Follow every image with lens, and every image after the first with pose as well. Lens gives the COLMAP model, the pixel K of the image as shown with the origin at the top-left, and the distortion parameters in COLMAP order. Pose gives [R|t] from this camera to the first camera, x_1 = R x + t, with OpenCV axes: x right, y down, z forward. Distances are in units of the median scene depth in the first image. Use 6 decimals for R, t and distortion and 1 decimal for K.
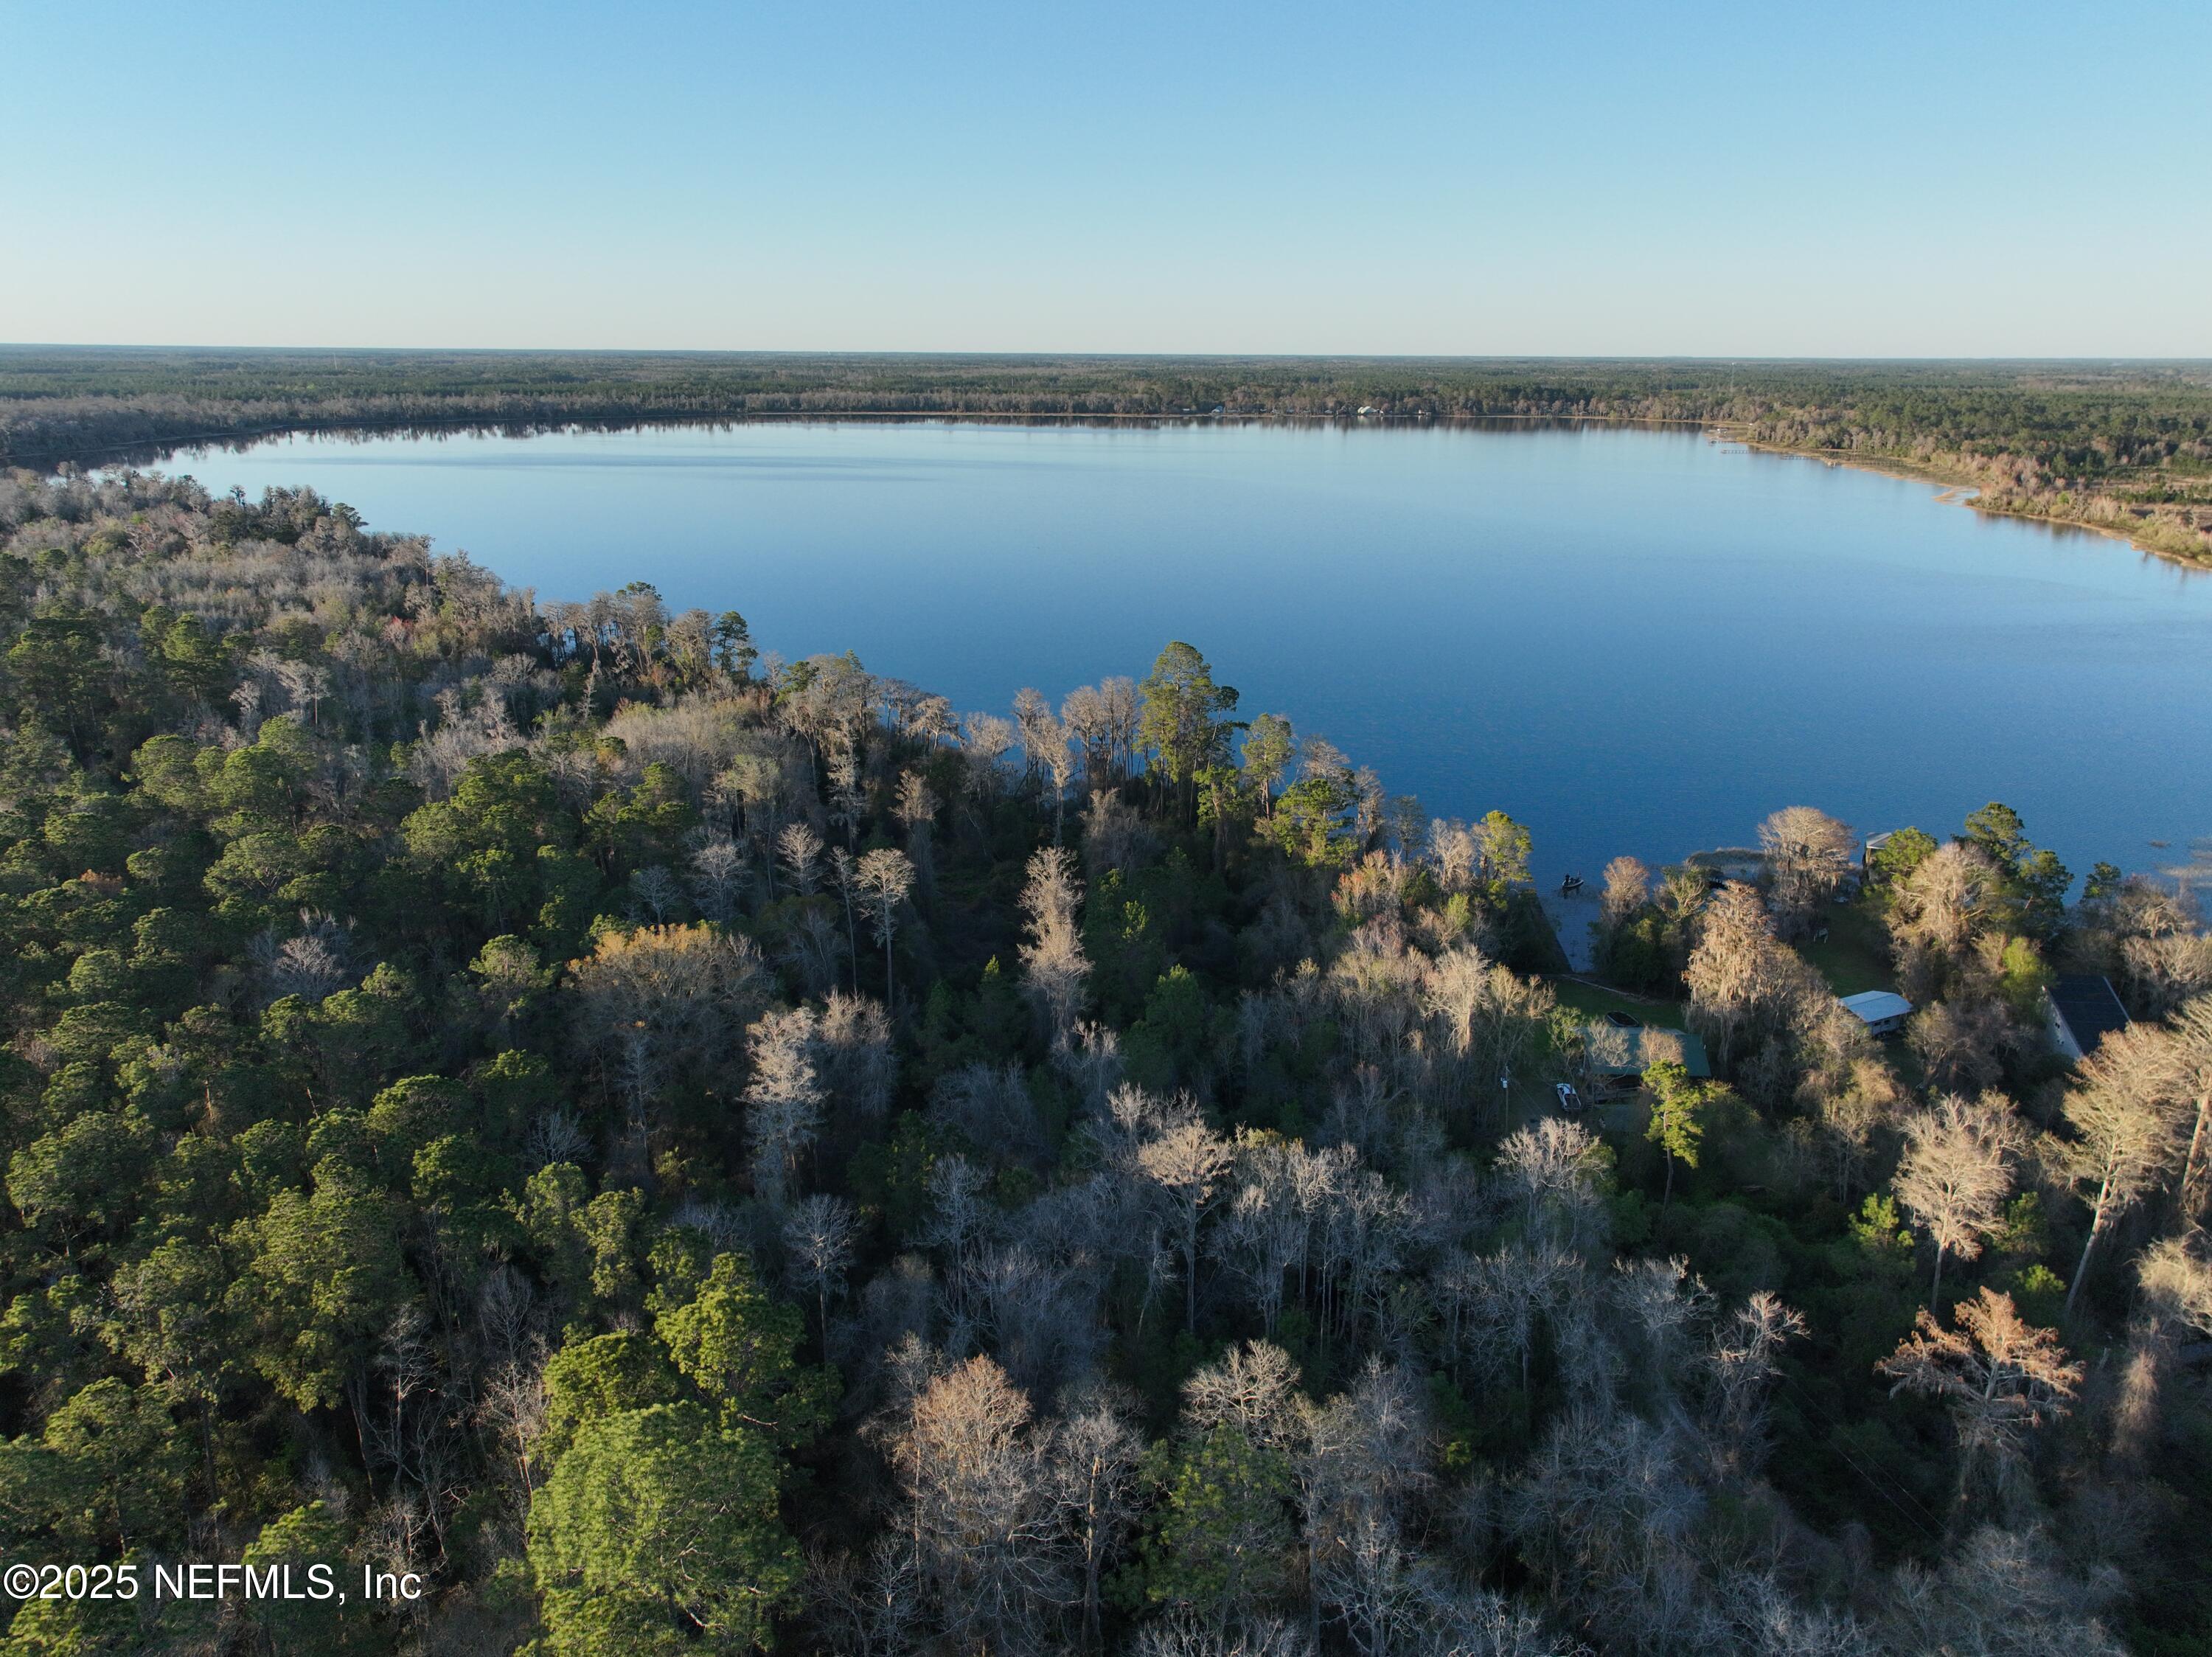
lens RADIAL K [[1552.3, 0, 1108.2], [0, 1552.3, 838.5], [0, 0, 1]] dist [-0.007718, 0.022386]
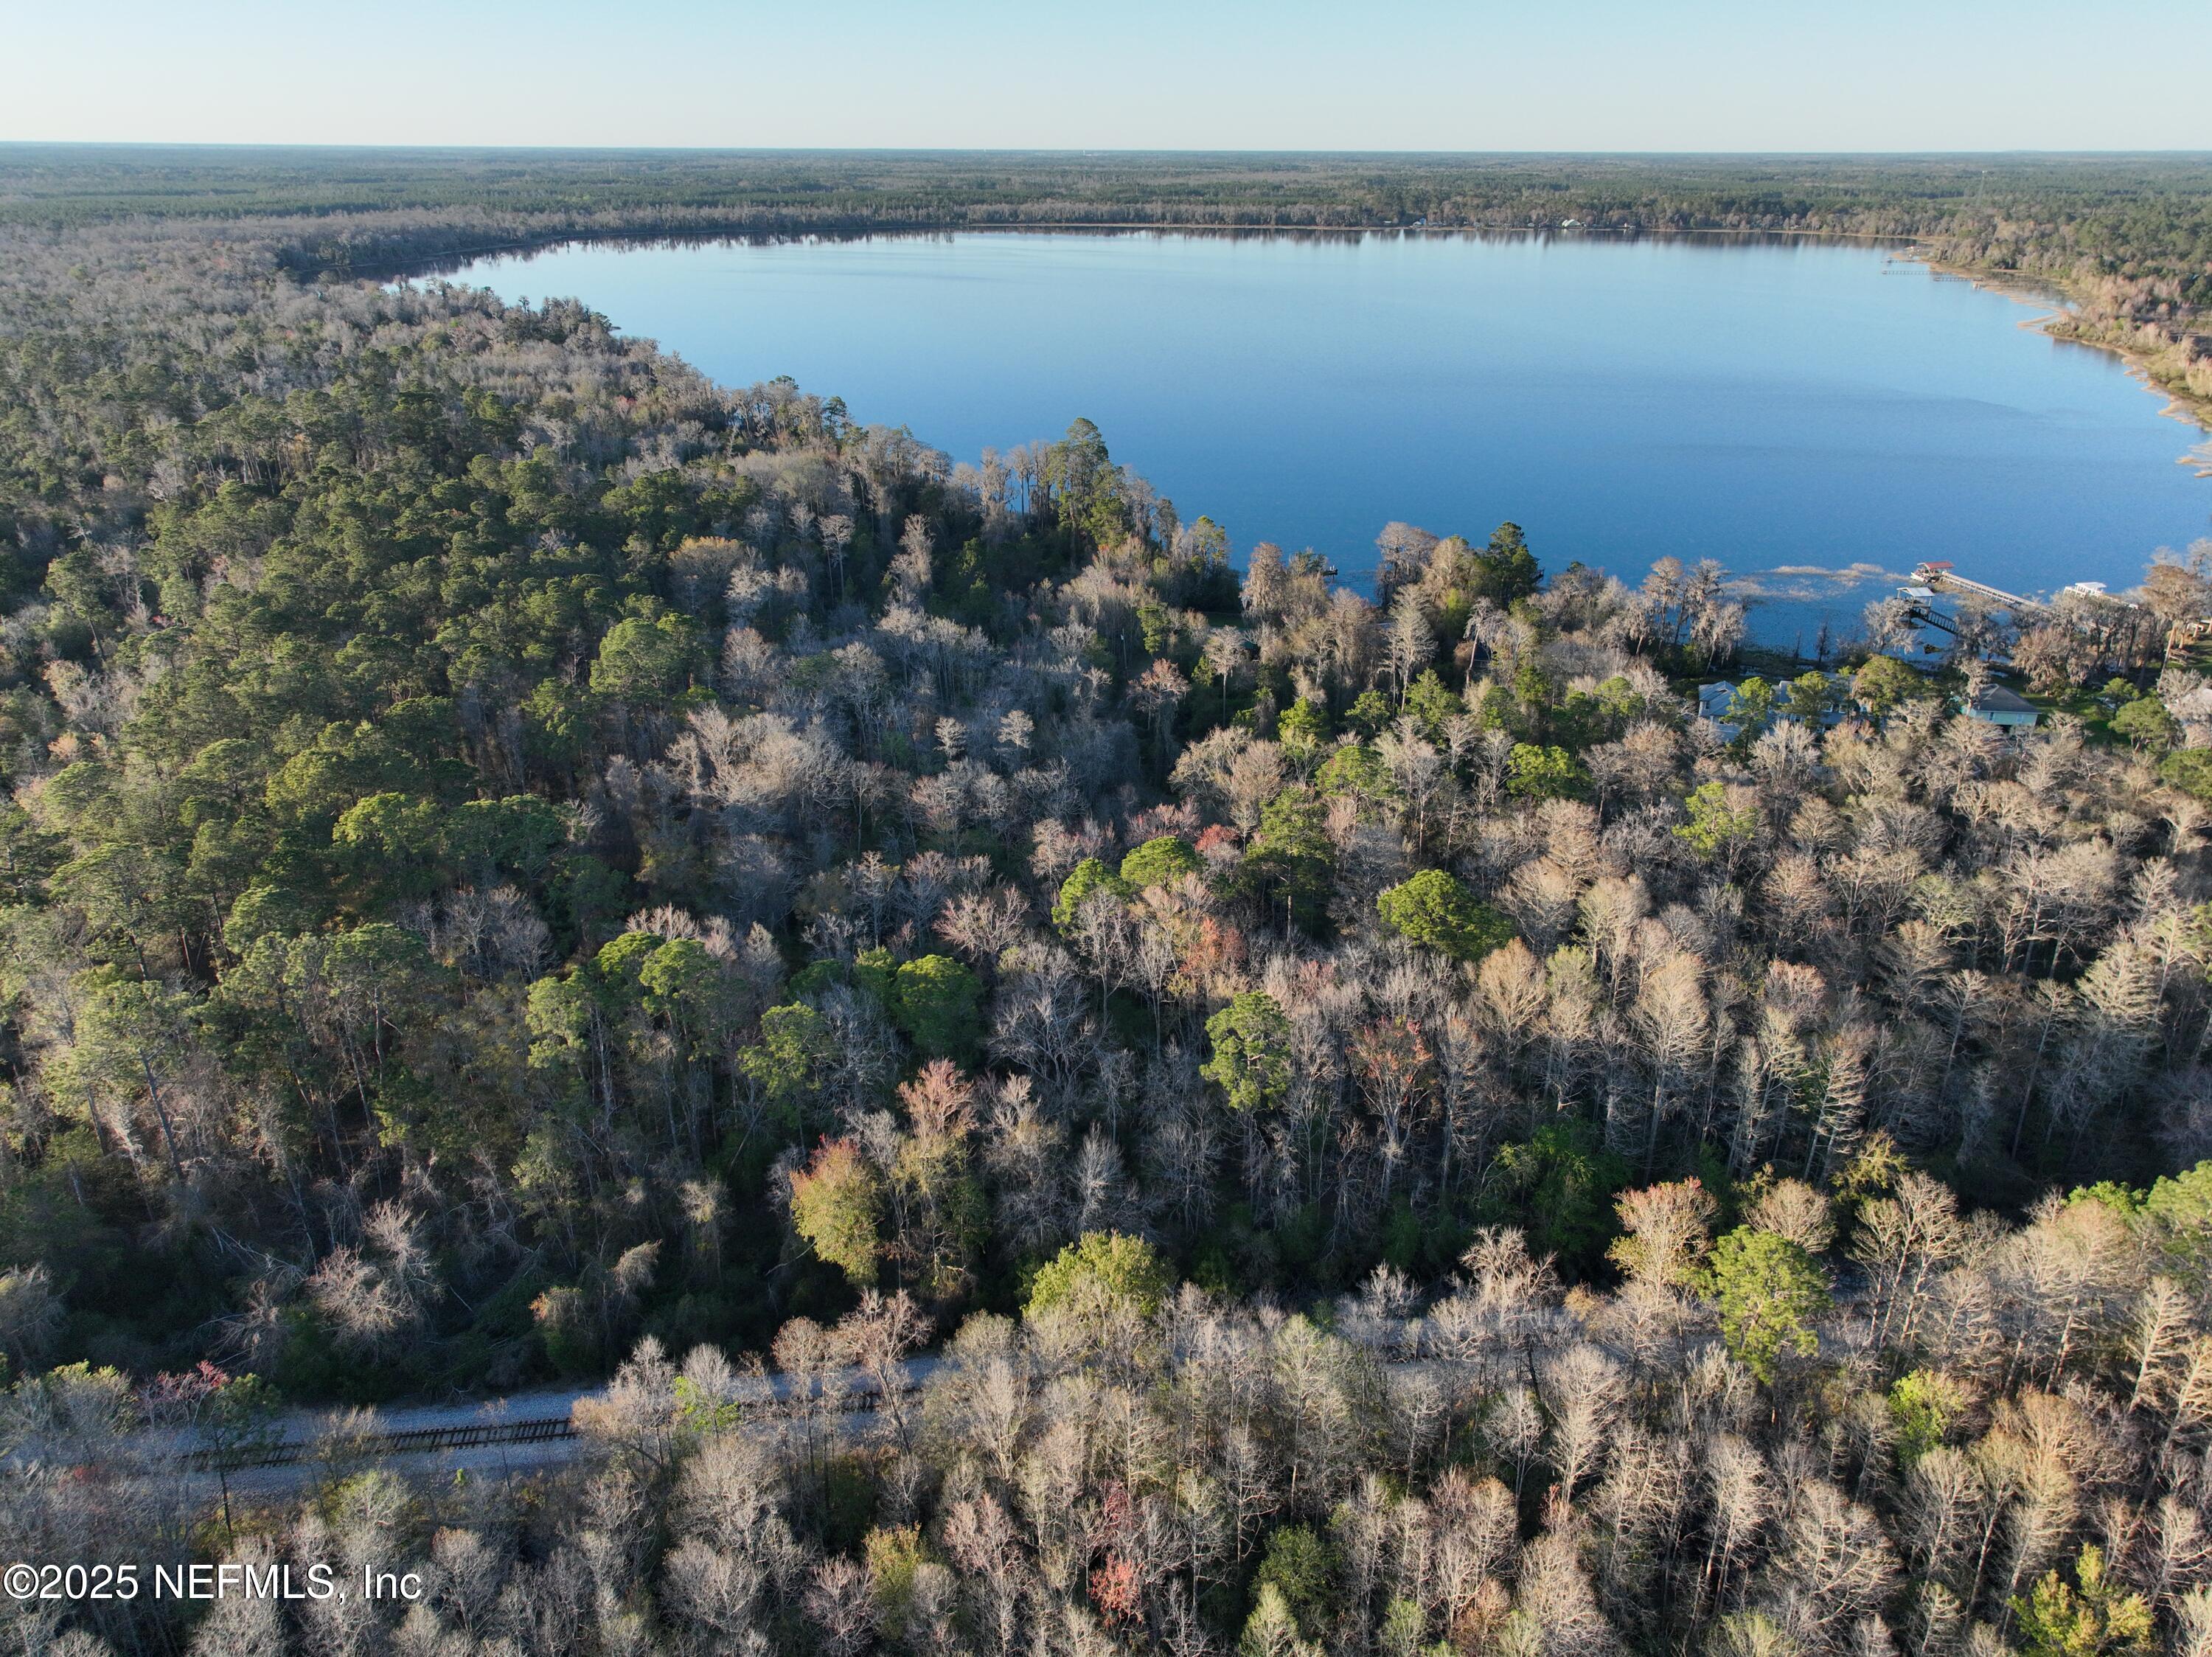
lens RADIAL K [[1552.3, 0, 1103.8], [0, 1552.3, 829.6], [0, 0, 1]] dist [-0.007718, 0.022386]
pose [[0.986861, 0.062318, -0.149069, 0.139210], [-0.045641, 0.992570, 0.112793, 0.046203], [0.154990, -0.104508, 0.982373, -0.246247]]
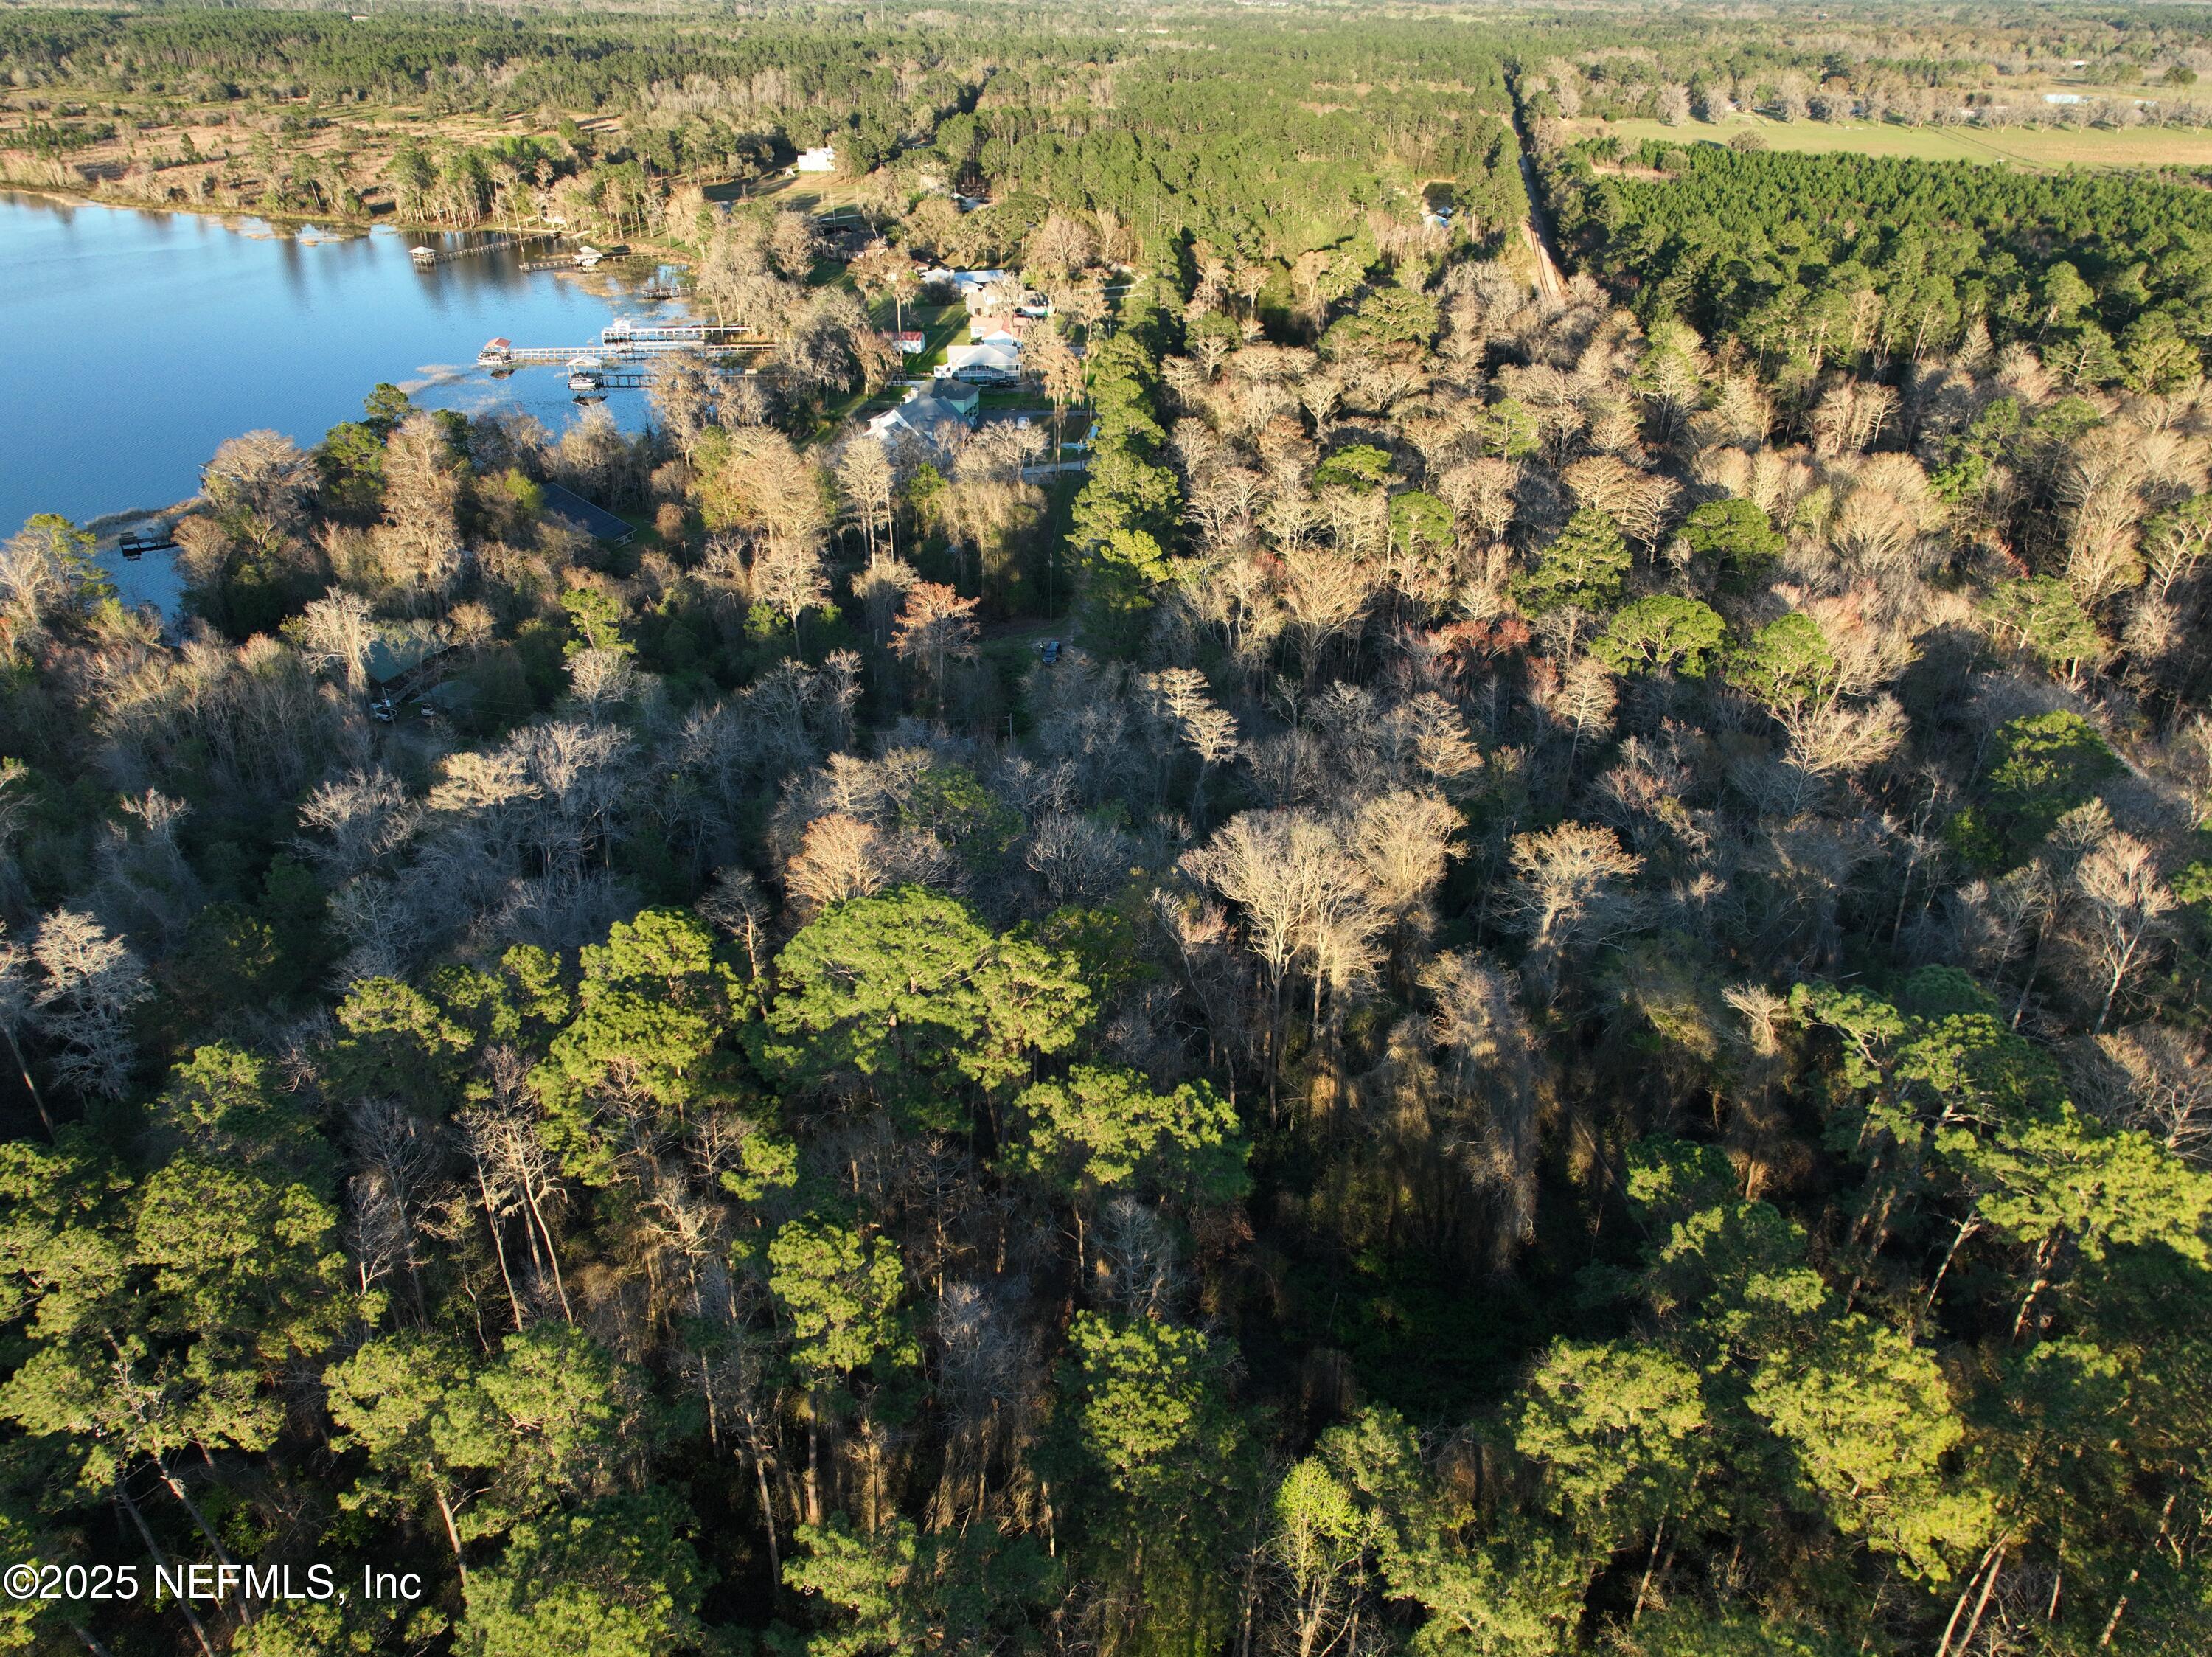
lens RADIAL K [[1552.3, 0, 1110.4], [0, 1552.3, 827.8], [0, 0, 1]] dist [-0.007718, 0.022386]
pose [[0.241200, -0.469925, 0.849113, -0.176725], [0.280340, 0.871384, 0.402616, -0.018730], [-0.929103, 0.140929, 0.341916, 0.049779]]
